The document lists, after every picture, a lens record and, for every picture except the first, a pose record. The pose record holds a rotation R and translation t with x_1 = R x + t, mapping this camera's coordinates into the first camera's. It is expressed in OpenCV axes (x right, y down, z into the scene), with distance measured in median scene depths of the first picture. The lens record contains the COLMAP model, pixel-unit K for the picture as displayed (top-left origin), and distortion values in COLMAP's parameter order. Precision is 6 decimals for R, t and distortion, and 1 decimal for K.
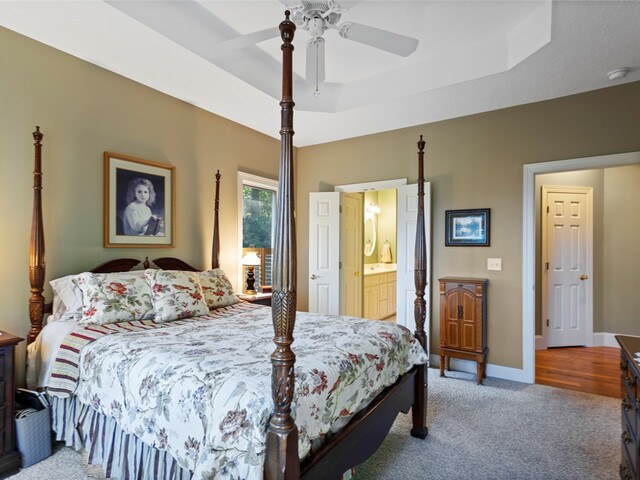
lens RADIAL K [[341.7, 0, 320.3], [0, 341.7, 237.6], [0, 0, 1]] dist [0.001413, 0.001473]
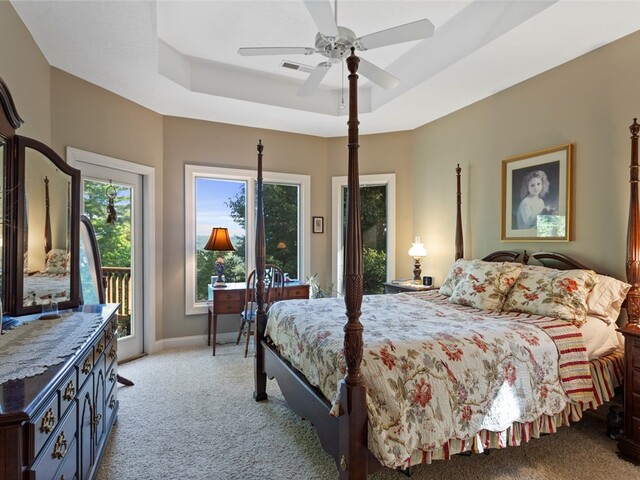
lens RADIAL K [[341.7, 0, 320.3], [0, 341.7, 237.6], [0, 0, 1]] dist [0.001413, 0.001473]
pose [[-0.549534, -0.008931, -0.835423, 0.665609], [0.020902, 0.999483, -0.024434, 0.031190], [0.835210, -0.030890, -0.549064, 1.050532]]
